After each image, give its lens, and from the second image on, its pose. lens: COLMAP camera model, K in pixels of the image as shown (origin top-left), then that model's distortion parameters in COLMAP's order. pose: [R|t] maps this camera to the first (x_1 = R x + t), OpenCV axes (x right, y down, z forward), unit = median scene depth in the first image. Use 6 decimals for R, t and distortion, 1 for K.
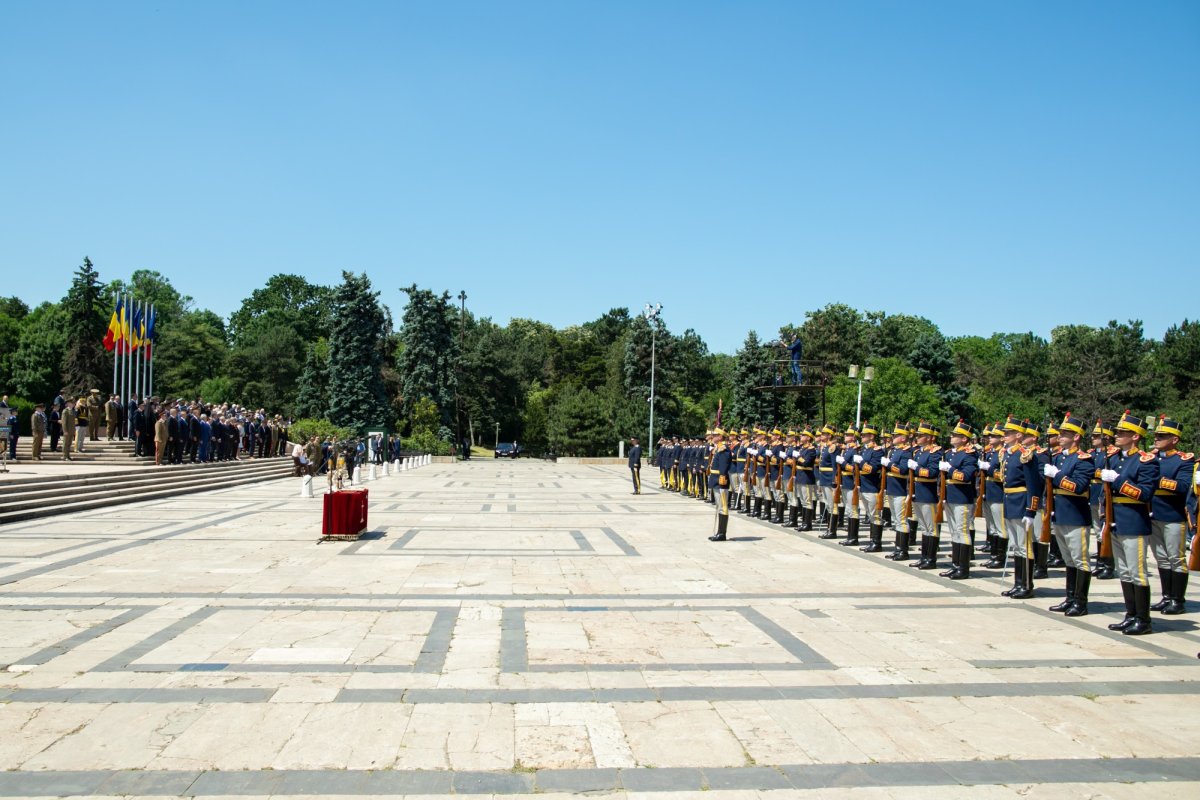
lens RADIAL K [[895.2, 0, 558.9], [0, 895.2, 399.9], [0, 0, 1]] dist [-0.022306, 0.004159]
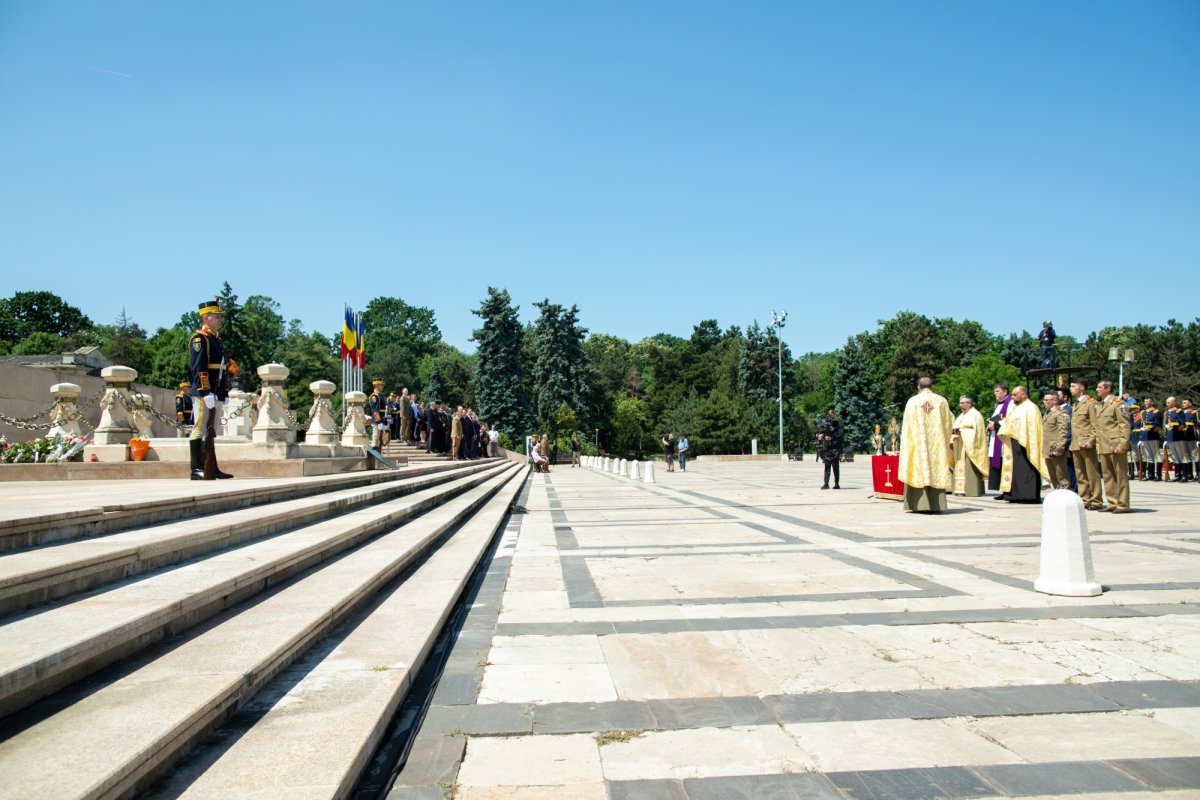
lens RADIAL K [[823.1, 0, 602.4], [0, 823.1, 396.5], [0, 0, 1]] dist [-0.047649, 0.056526]
pose [[0.999386, -0.025157, 0.024373, -0.118381], [0.025653, 0.999466, -0.020242, 0.008967], [-0.023851, 0.020855, 0.999498, 0.015117]]
